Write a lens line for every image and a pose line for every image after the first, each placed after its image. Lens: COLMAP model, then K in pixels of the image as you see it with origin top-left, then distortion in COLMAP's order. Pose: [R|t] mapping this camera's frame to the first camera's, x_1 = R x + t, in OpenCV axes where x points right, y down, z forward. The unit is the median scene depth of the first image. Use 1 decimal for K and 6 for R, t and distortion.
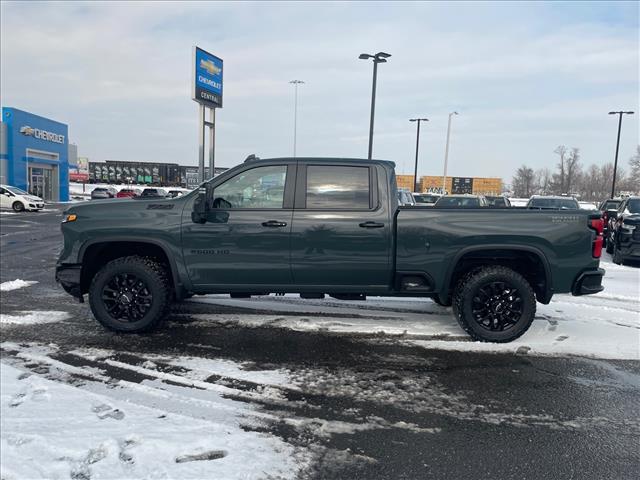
lens RADIAL K [[478.9, 0, 320.0], [0, 478.9, 240.0], [0, 0, 1]] dist [0.091539, -0.117749]
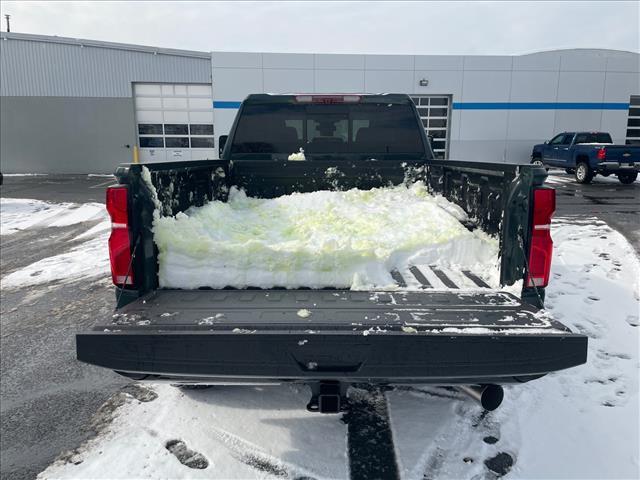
lens RADIAL K [[478.9, 0, 320.0], [0, 478.9, 240.0], [0, 0, 1]] dist [0.091539, -0.117749]
pose [[-0.014853, 0.161411, -0.986775, 0.129764], [-0.083397, 0.983246, 0.162089, -0.010562], [0.996406, 0.084702, -0.001143, 0.158858]]
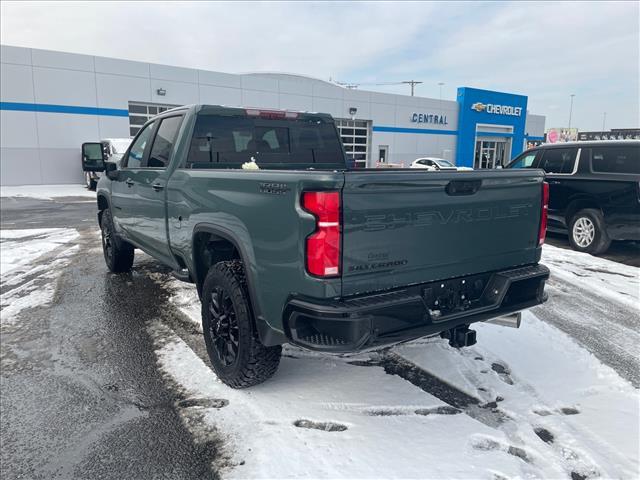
lens RADIAL K [[478.9, 0, 320.0], [0, 478.9, 240.0], [0, 0, 1]] dist [0.091539, -0.117749]
pose [[0.559968, 0.118926, -0.819934, 0.127603], [-0.073410, 0.992874, 0.093876, -0.005494], [0.825255, 0.007624, 0.564708, 0.102340]]
